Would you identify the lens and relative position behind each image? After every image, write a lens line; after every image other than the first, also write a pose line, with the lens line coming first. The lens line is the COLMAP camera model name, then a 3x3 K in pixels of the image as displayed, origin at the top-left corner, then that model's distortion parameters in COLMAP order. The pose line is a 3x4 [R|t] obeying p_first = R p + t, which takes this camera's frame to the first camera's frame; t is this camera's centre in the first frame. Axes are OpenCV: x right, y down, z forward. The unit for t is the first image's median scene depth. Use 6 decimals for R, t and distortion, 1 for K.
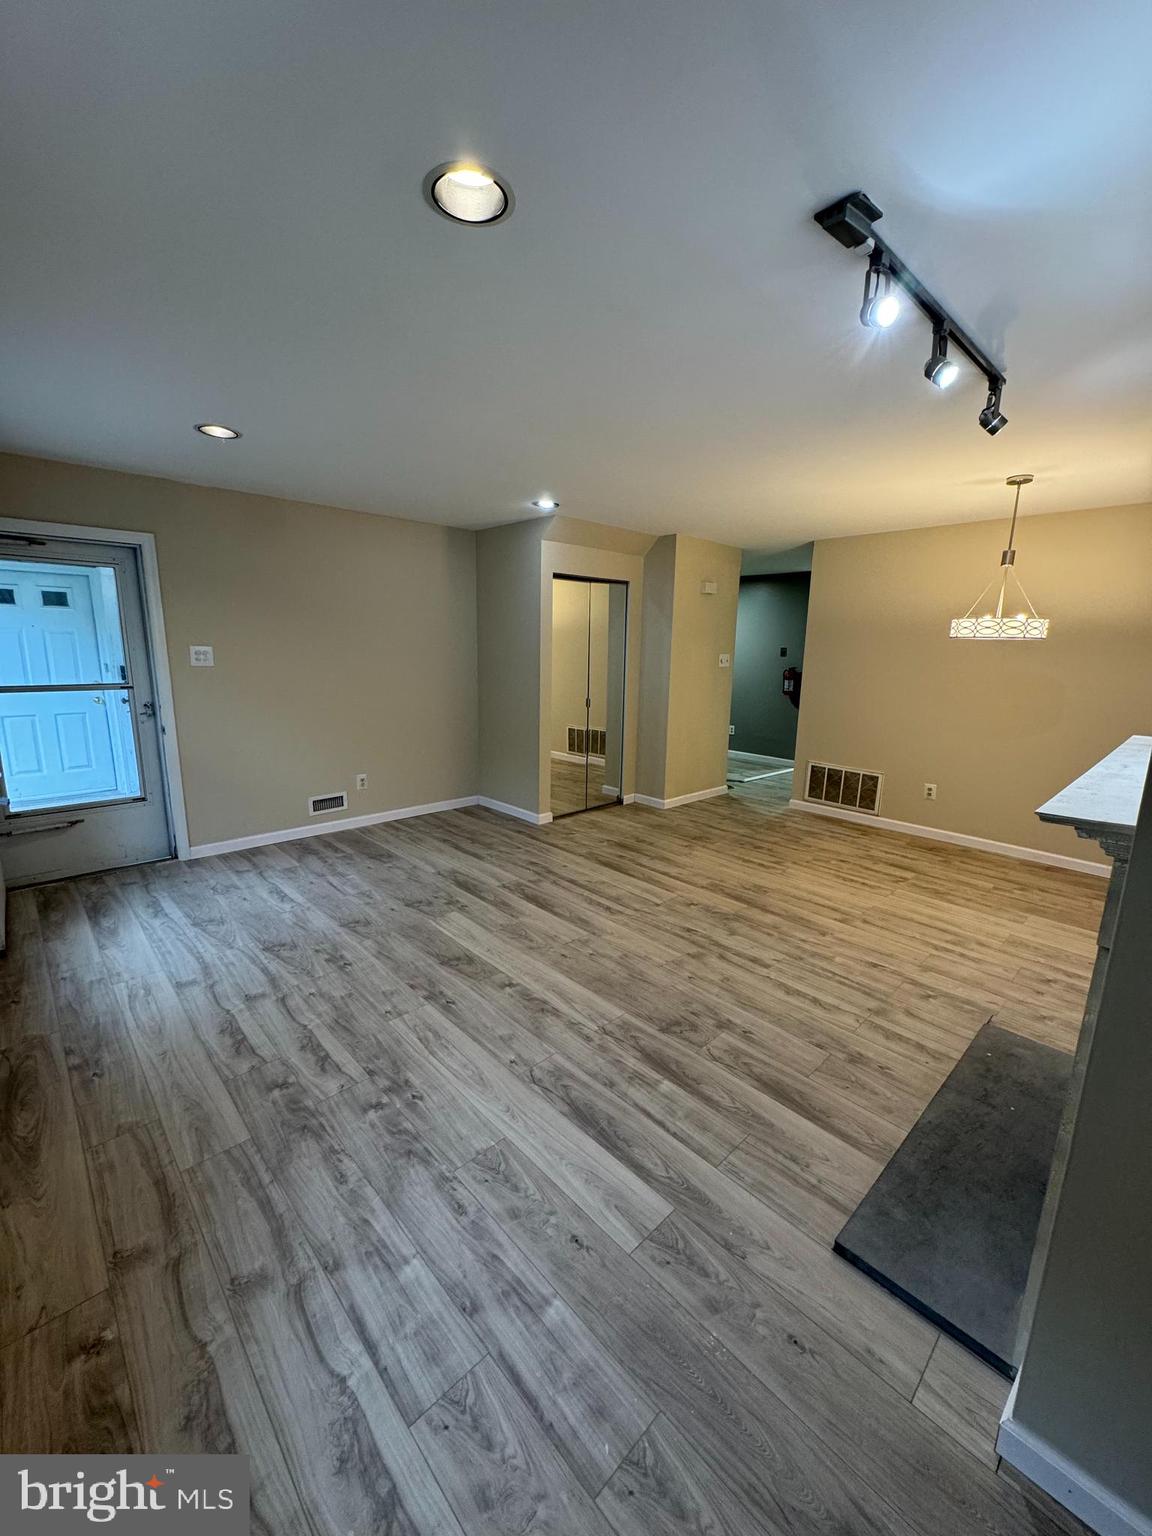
lens RADIAL K [[611.8, 0, 577.3], [0, 611.8, 766.5], [0, 0, 1]] dist [-0.003647, 0.000499]
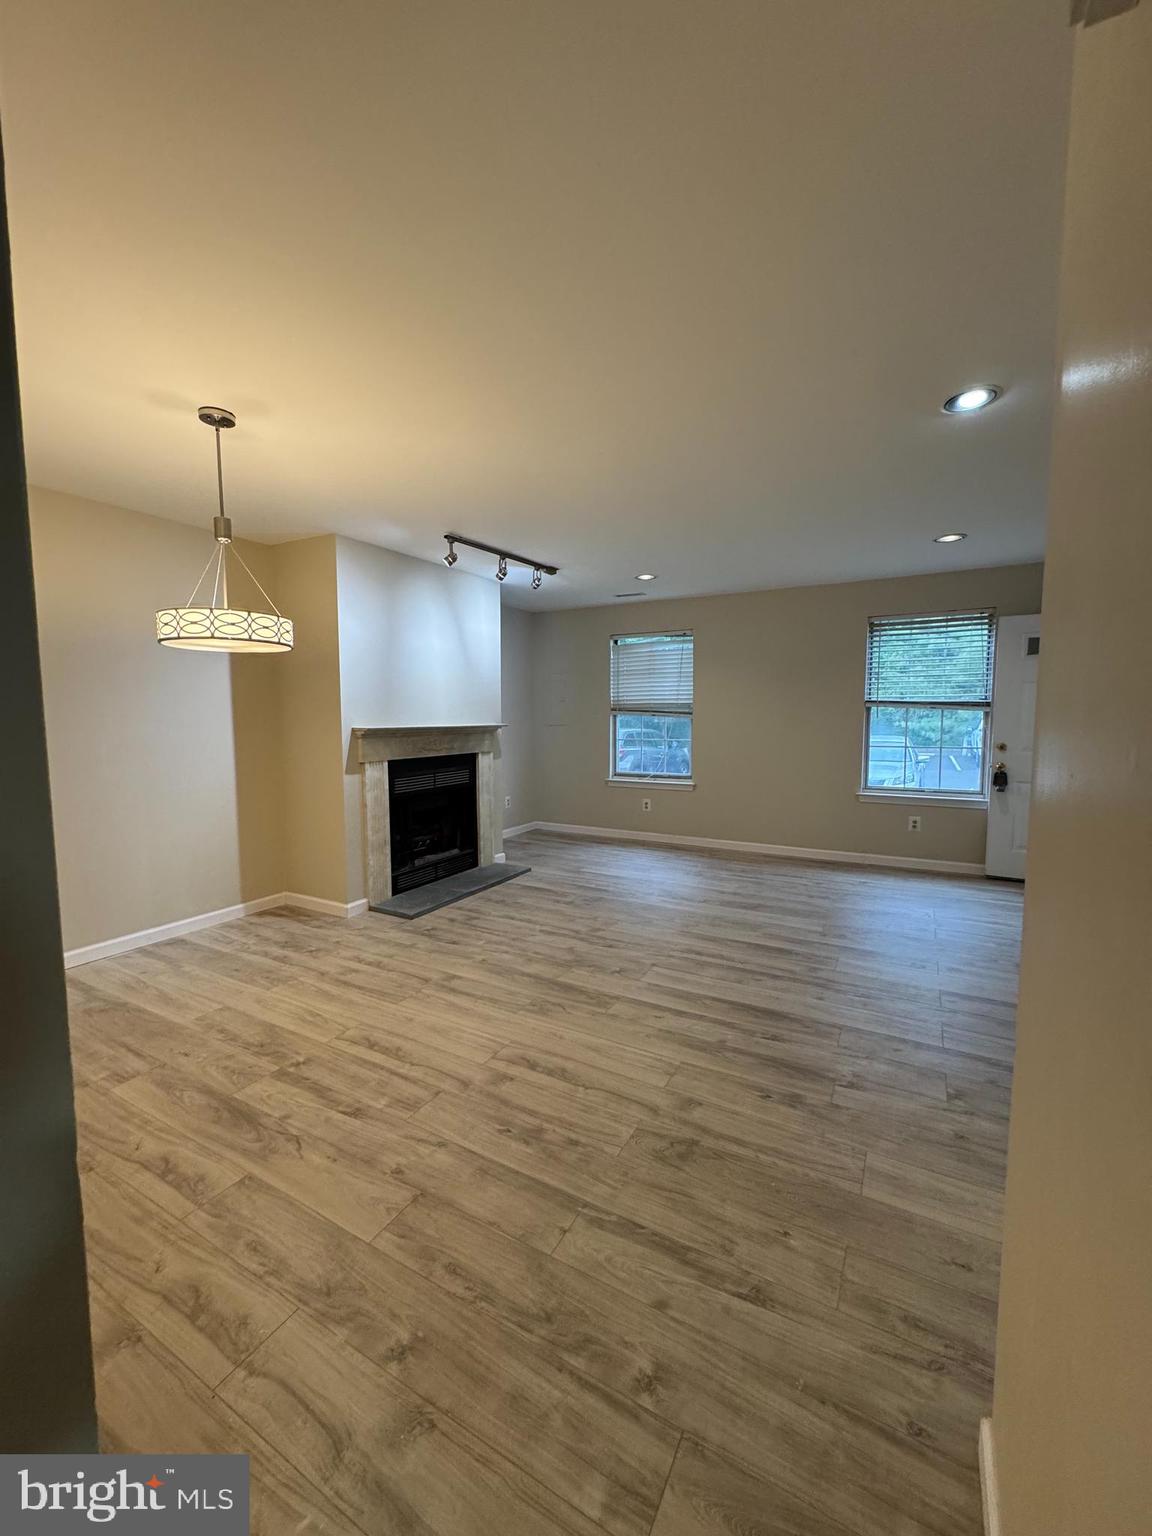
lens RADIAL K [[611.8, 0, 577.3], [0, 611.8, 766.5], [0, 0, 1]] dist [-0.003647, 0.000499]
pose [[-0.954794, 0.009594, -0.297114, 0.545869], [-0.073047, 0.961262, 0.265781, -0.305160], [0.288155, 0.275469, -0.917106, 1.861779]]
